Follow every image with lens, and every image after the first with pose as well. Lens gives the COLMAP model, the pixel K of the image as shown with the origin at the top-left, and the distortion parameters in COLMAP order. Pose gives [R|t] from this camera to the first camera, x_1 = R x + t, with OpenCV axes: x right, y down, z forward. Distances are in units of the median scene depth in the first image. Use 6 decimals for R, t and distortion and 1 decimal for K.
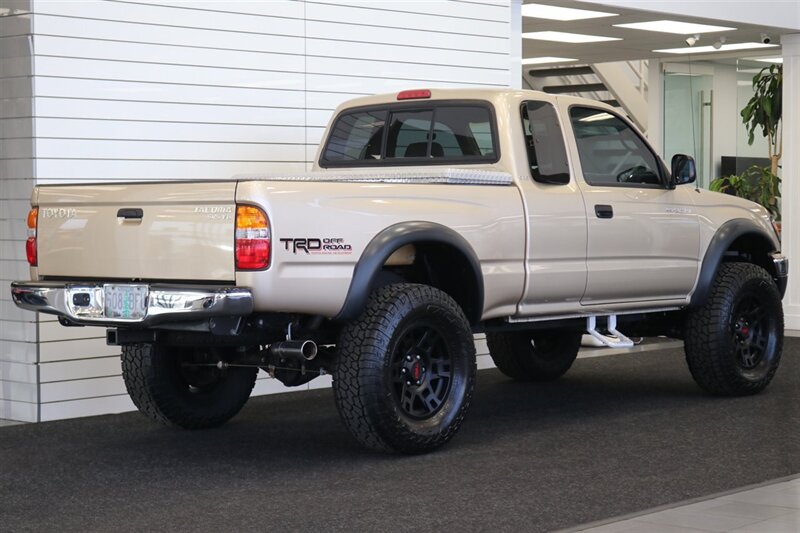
lens RADIAL K [[1791.8, 0, 400.0], [0, 1791.8, 266.5], [0, 0, 1]] dist [-0.038878, 0.180941]
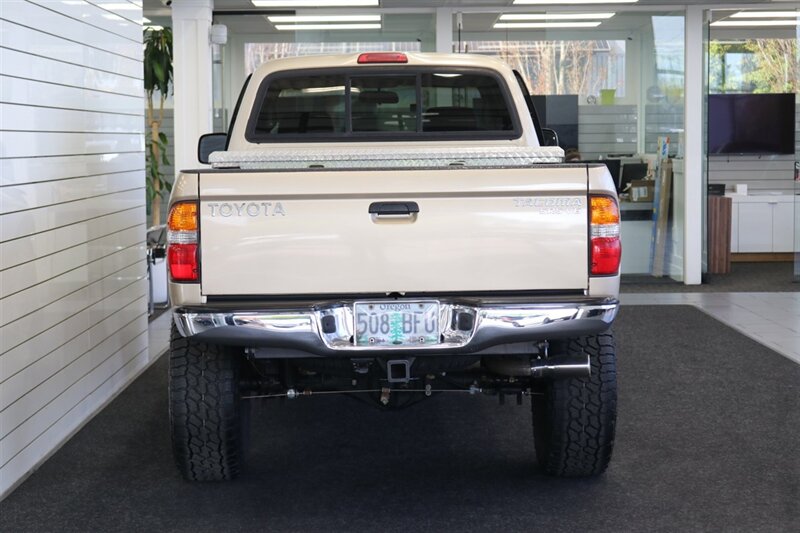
lens RADIAL K [[1791.8, 0, 400.0], [0, 1791.8, 266.5], [0, 0, 1]] dist [-0.038878, 0.180941]
pose [[0.737493, -0.047570, 0.673677, -0.670359], [0.030347, 0.998843, 0.037308, -0.033524], [-0.674672, -0.007070, 0.738083, 0.431199]]
